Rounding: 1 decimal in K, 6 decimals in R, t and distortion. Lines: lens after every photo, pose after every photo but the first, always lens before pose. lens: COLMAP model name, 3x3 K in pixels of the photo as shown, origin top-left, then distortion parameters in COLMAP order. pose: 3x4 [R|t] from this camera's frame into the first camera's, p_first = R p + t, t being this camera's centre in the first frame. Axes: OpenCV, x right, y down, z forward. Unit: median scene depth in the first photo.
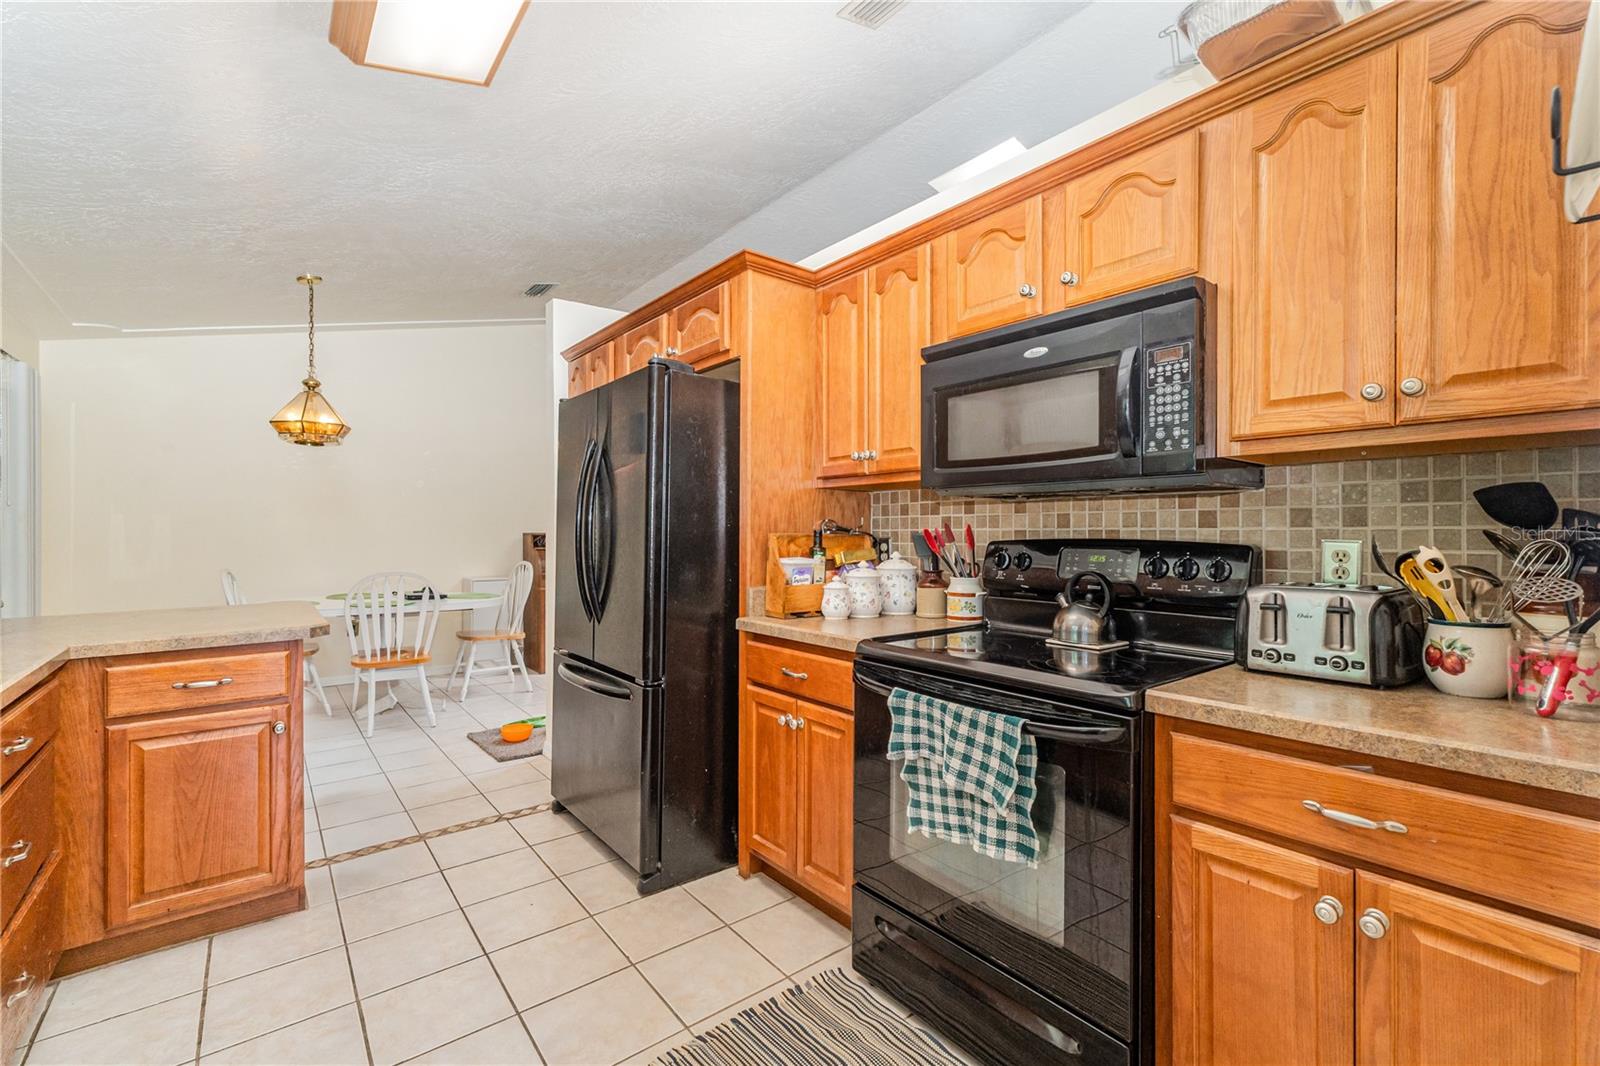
lens RADIAL K [[699.4, 0, 800.0], [0, 699.4, 533.0], [0, 0, 1]] dist [0.017293, -0.000073]
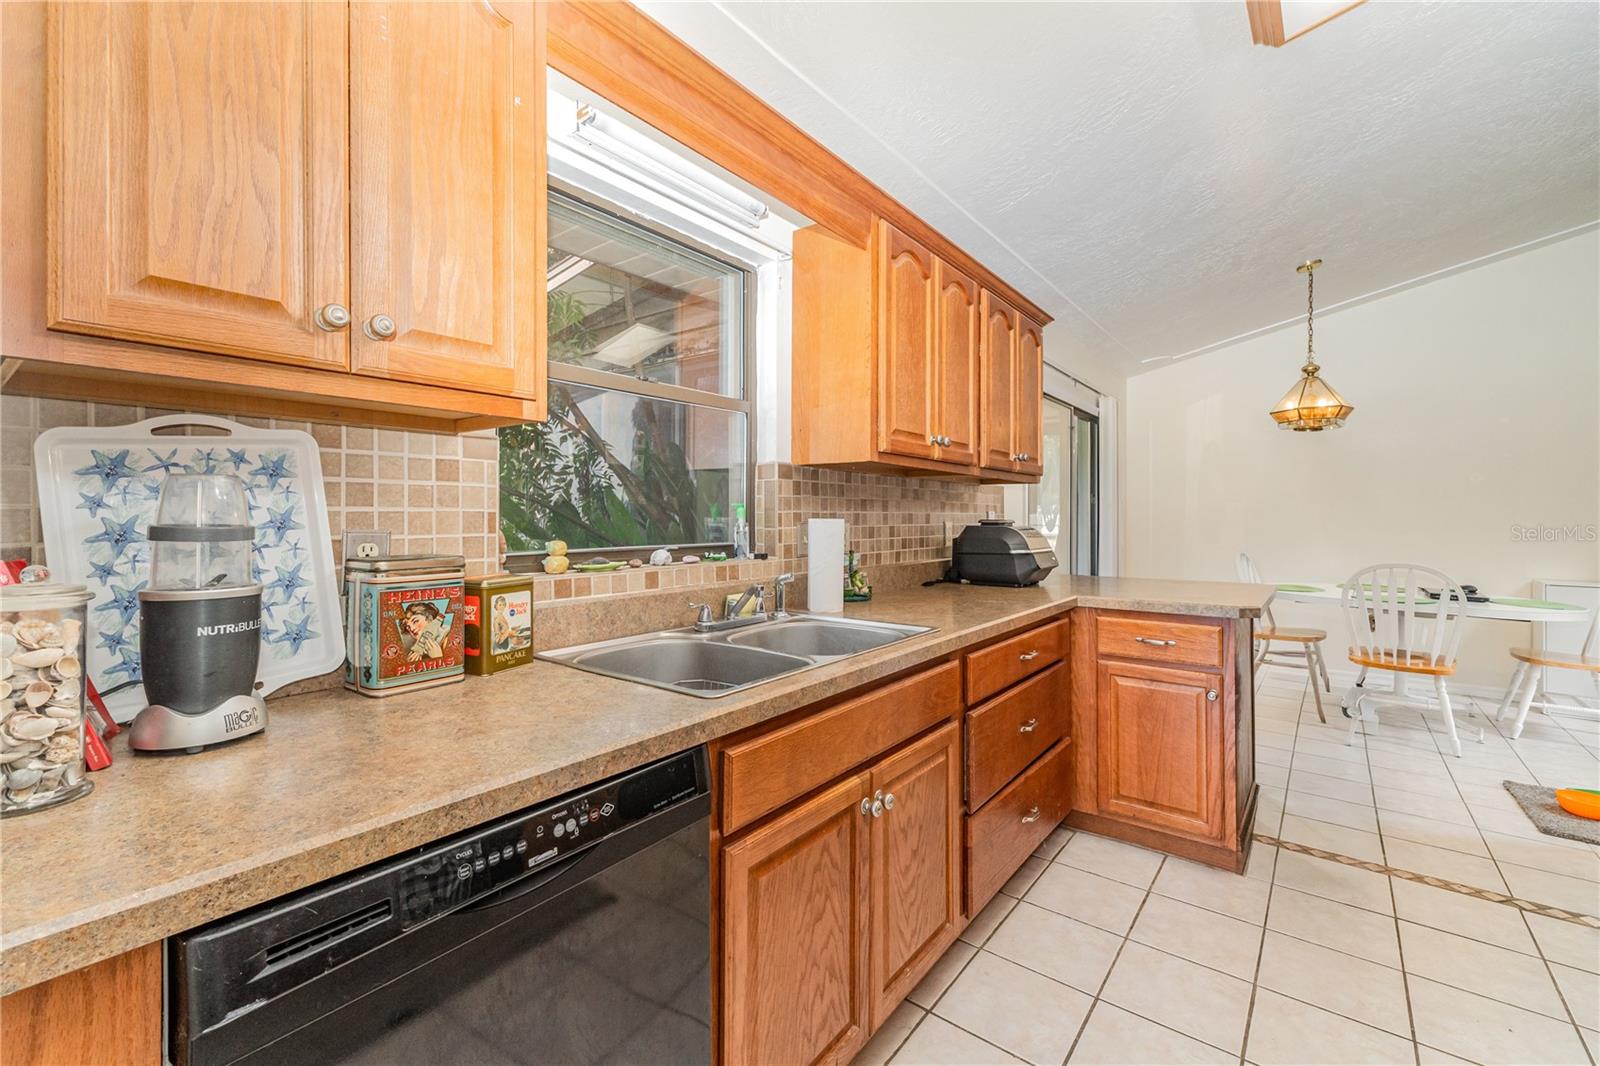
lens RADIAL K [[684.6, 0, 800.3], [0, 684.6, 515.9], [0, 0, 1]] dist [0.016019, 0.000092]
pose [[0.249001, 0.002959, -0.968499, 0.139785], [-0.007525, 0.999971, 0.001120, 0.000175], [0.968474, 0.007009, 0.249016, 0.107990]]
